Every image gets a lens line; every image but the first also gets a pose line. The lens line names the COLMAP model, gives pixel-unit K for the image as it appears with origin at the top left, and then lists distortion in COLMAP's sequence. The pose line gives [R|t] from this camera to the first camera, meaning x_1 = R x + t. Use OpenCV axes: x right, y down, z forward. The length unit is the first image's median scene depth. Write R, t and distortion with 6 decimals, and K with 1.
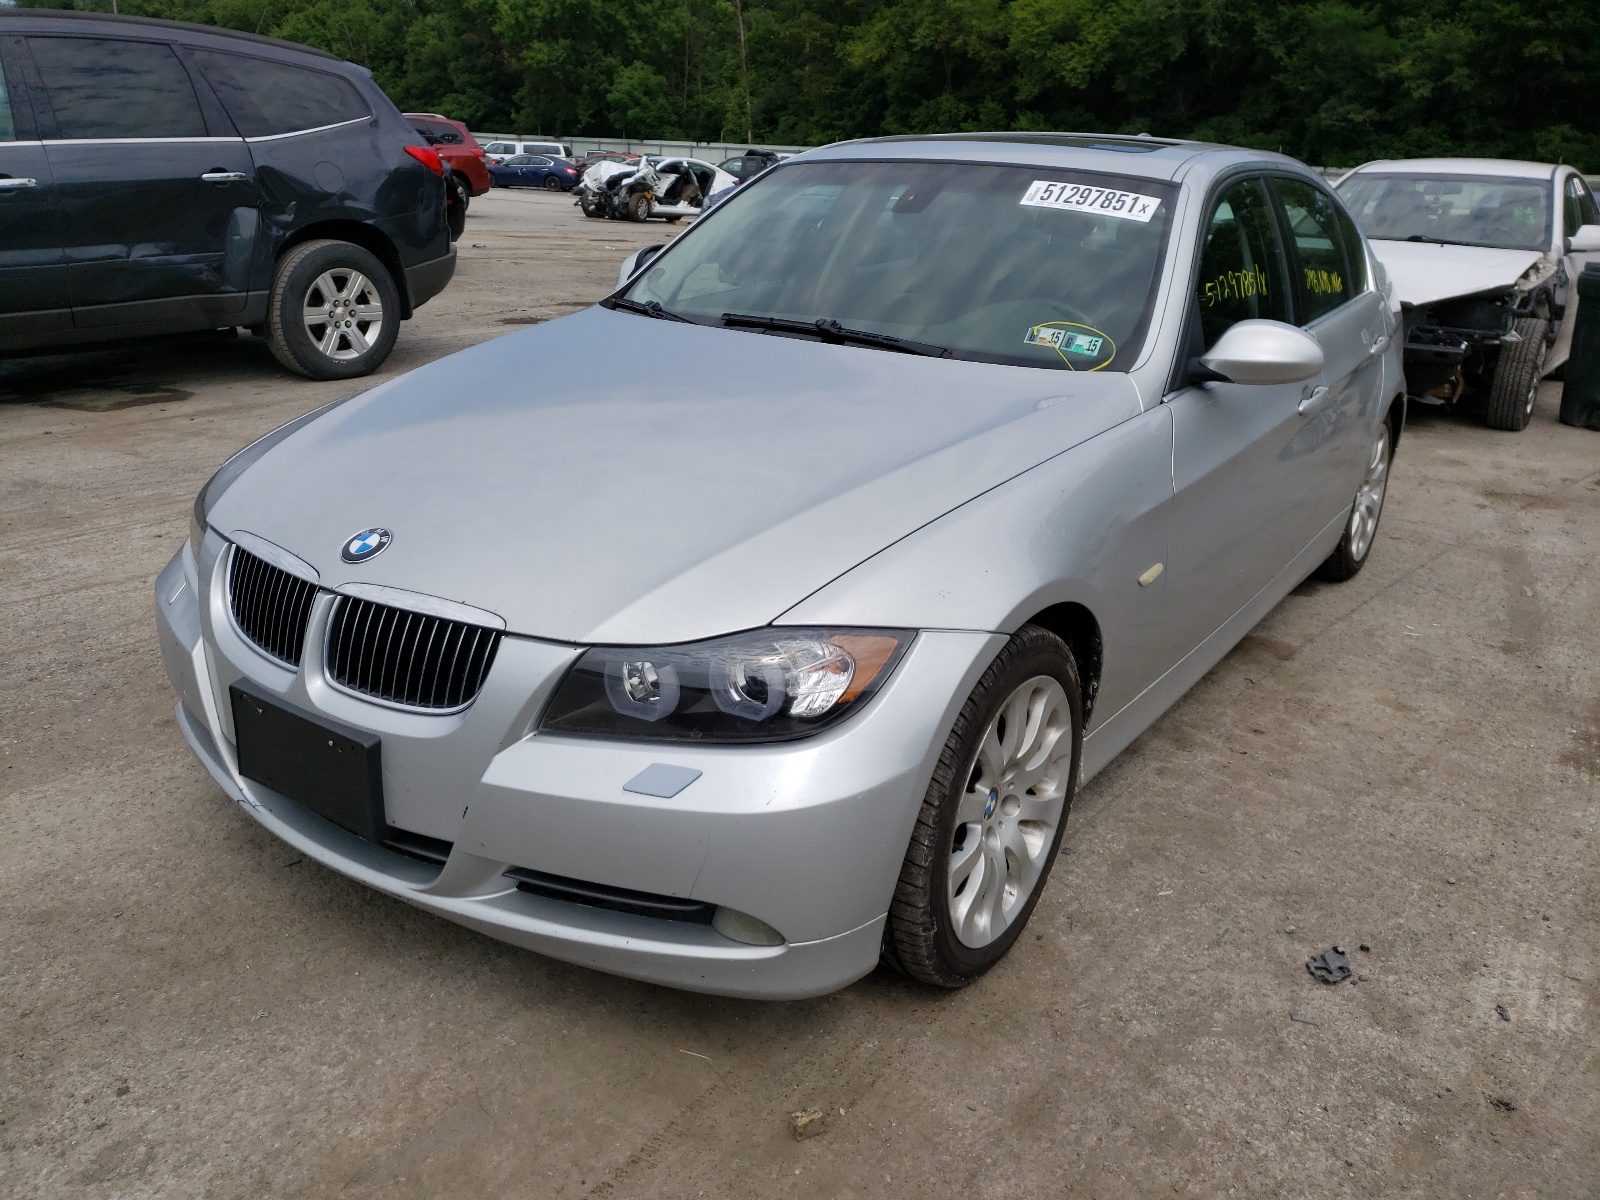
lens RADIAL K [[1200.2, 0, 800.0], [0, 1200.2, 600.0], [0, 0, 1]] dist [0.008578, 0.007260]
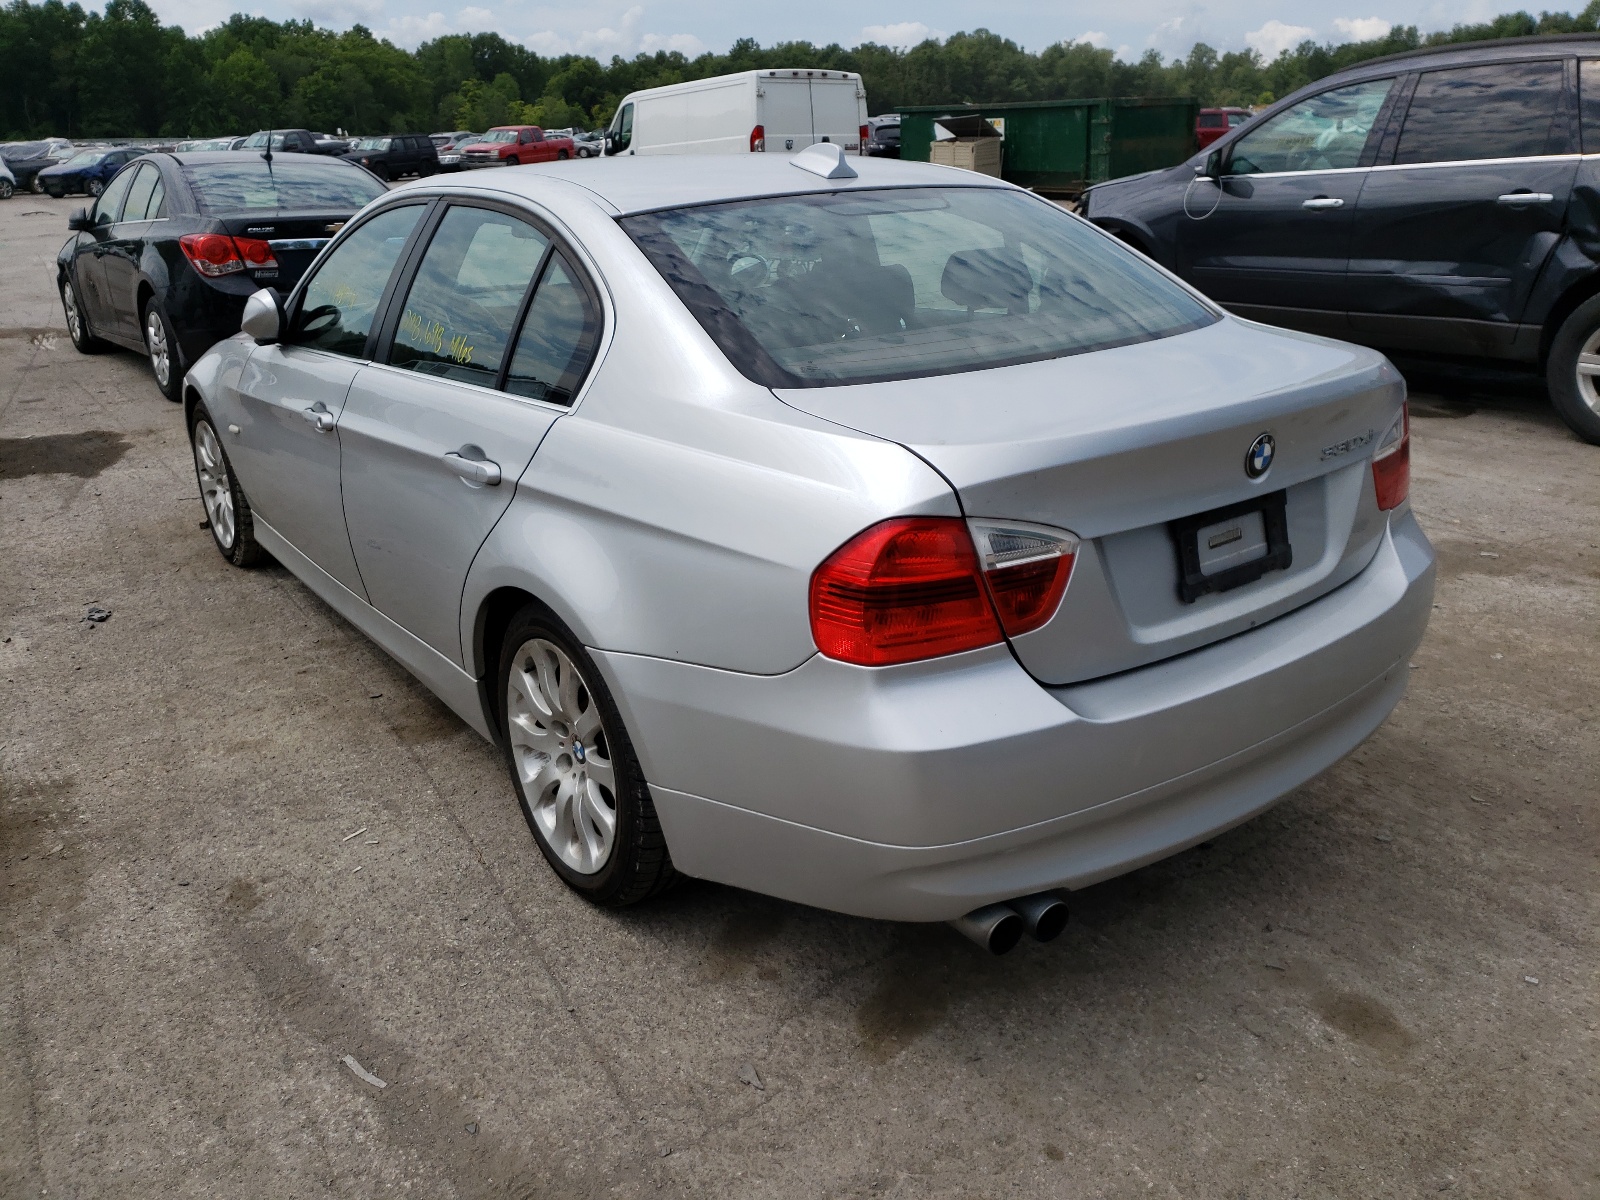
lens RADIAL K [[1200.2, 0, 800.0], [0, 1200.2, 600.0], [0, 0, 1]] dist [0.008578, 0.007260]
pose [[-0.286101, 0.312808, -0.905703, 1.208262], [-0.328119, 0.856085, 0.399320, -0.540860], [0.900269, 0.411424, -0.142288, 1.491627]]
